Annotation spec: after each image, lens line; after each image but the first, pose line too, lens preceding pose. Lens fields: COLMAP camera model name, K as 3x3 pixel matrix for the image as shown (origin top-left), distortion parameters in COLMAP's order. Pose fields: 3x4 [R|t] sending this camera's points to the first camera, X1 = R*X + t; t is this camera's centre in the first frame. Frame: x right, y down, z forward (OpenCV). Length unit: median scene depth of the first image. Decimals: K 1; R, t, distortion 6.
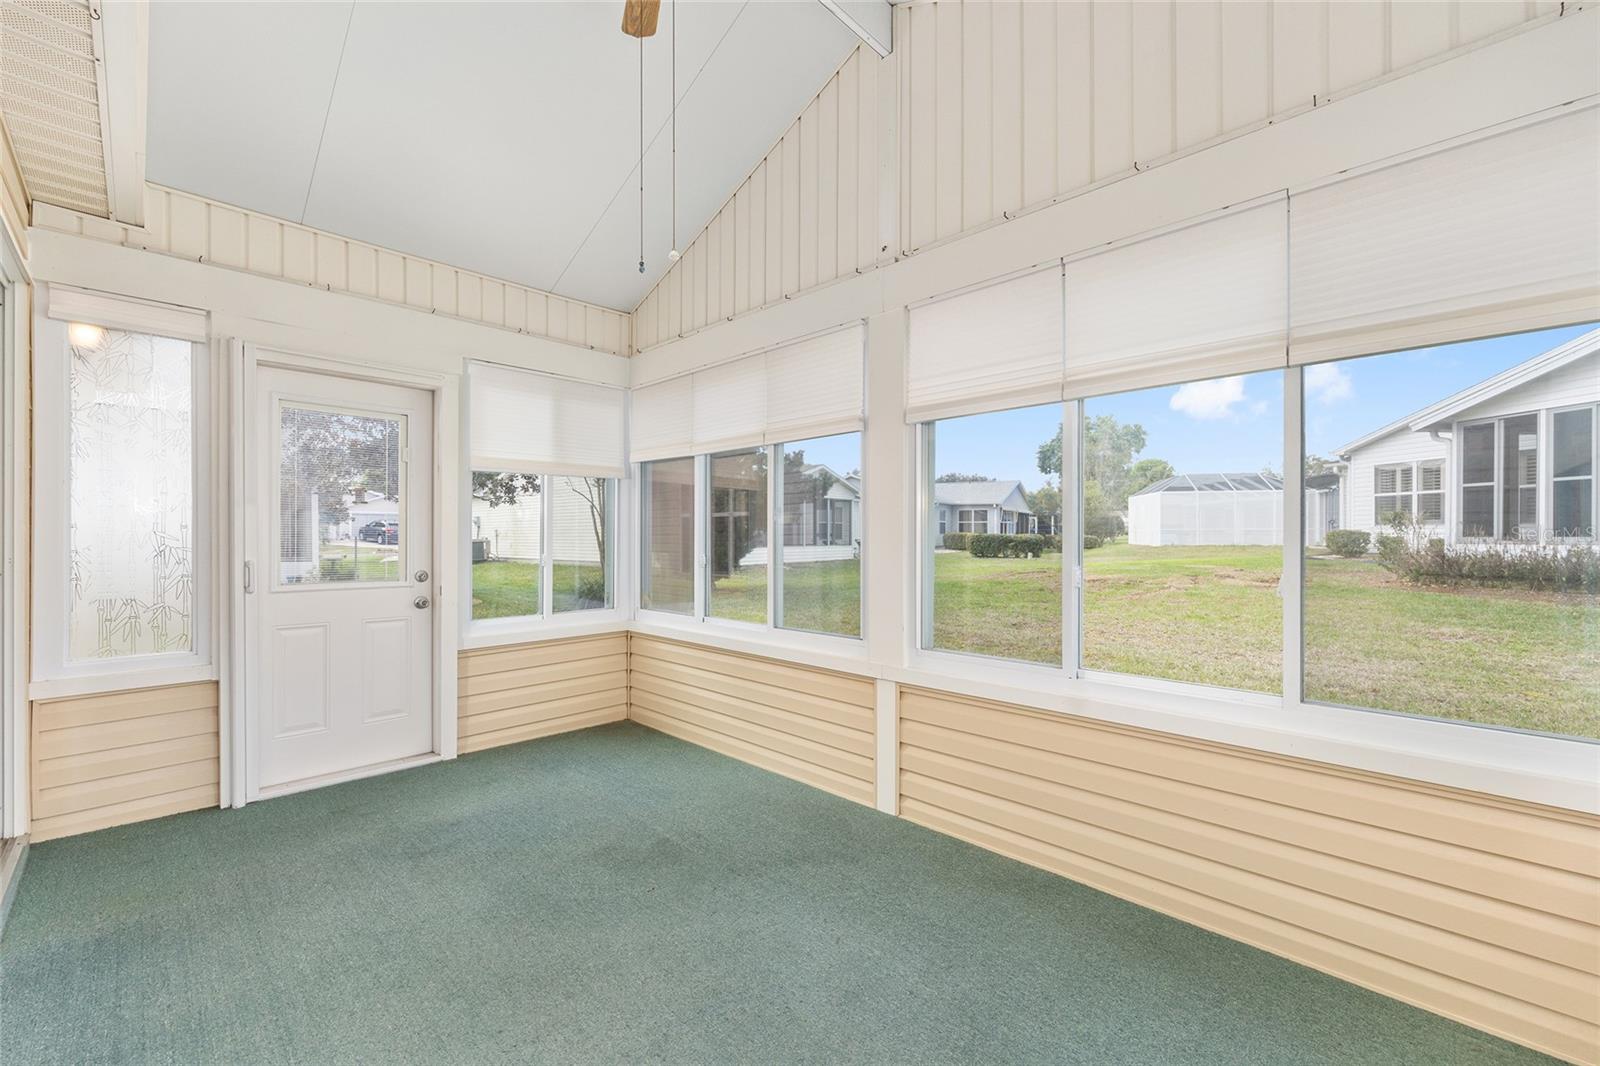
lens RADIAL K [[643.1, 0, 796.2], [0, 643.1, 539.5], [0, 0, 1]] dist [-0.000798, -0.000186]
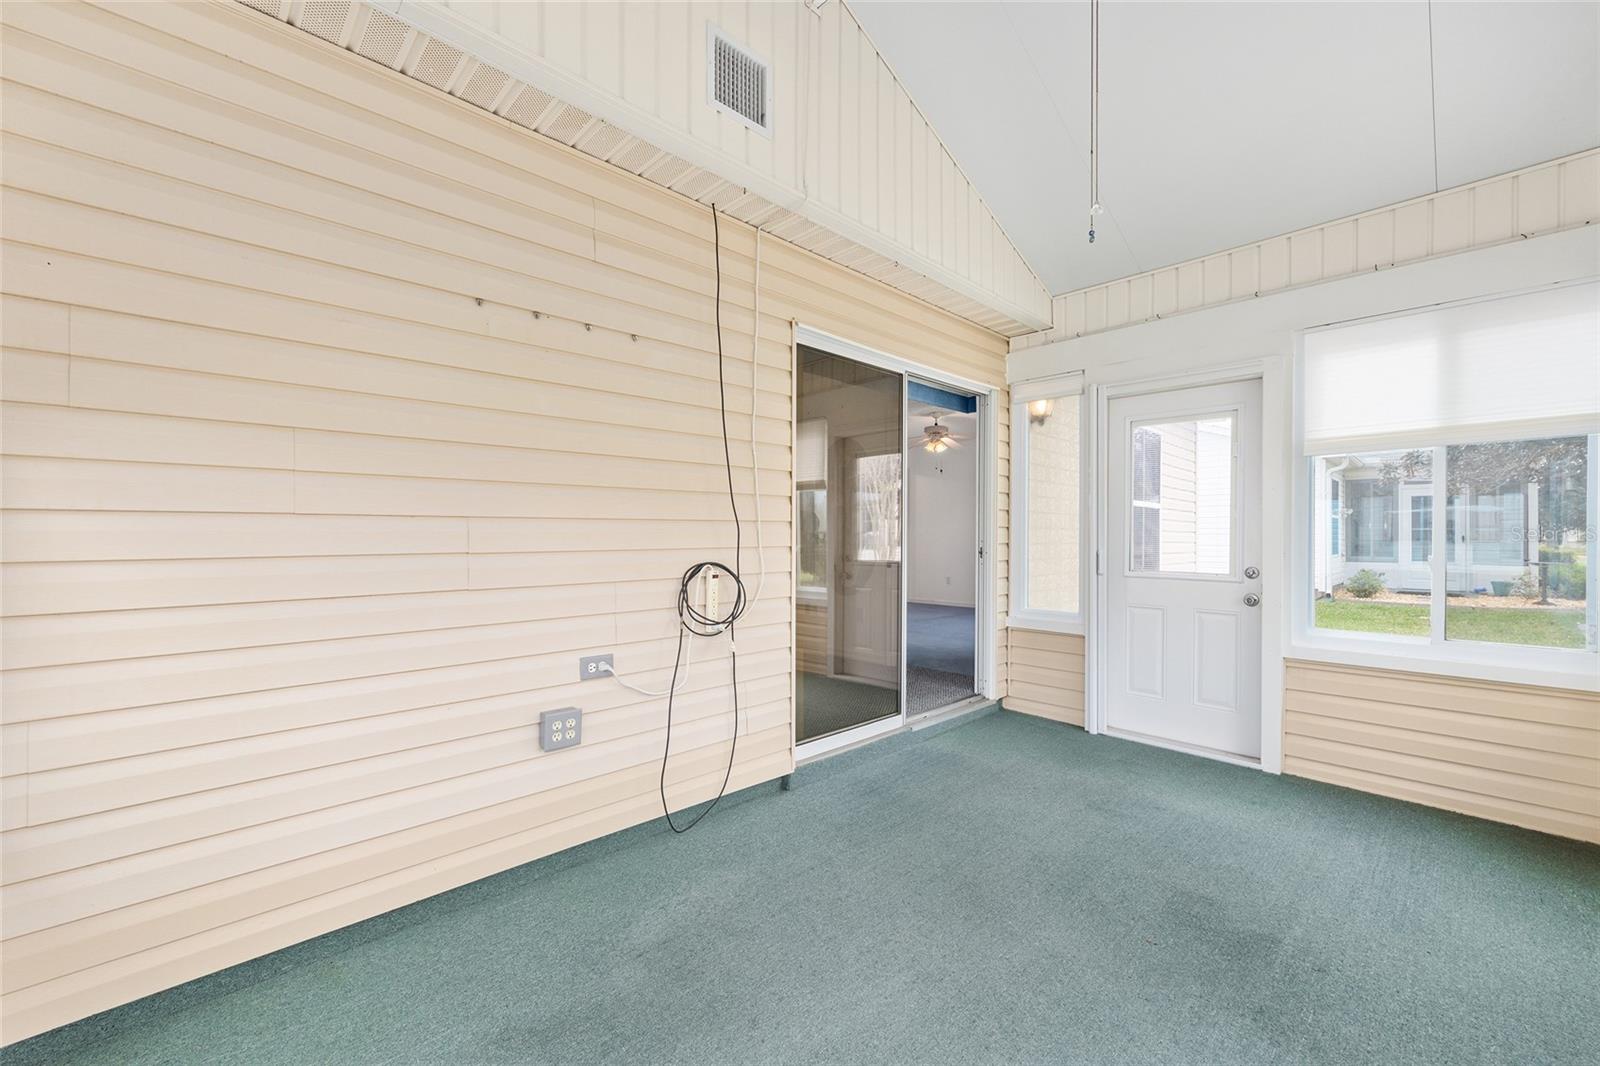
lens RADIAL K [[643.1, 0, 802.4], [0, 643.1, 539.1], [0, 0, 1]] dist [-0.000798, -0.000186]
pose [[-0.028054, 0.005551, -0.999591, 0.457756], [-0.006565, 0.999962, 0.005738, 0.006113], [0.999585, 0.006723, -0.028017, 0.401828]]
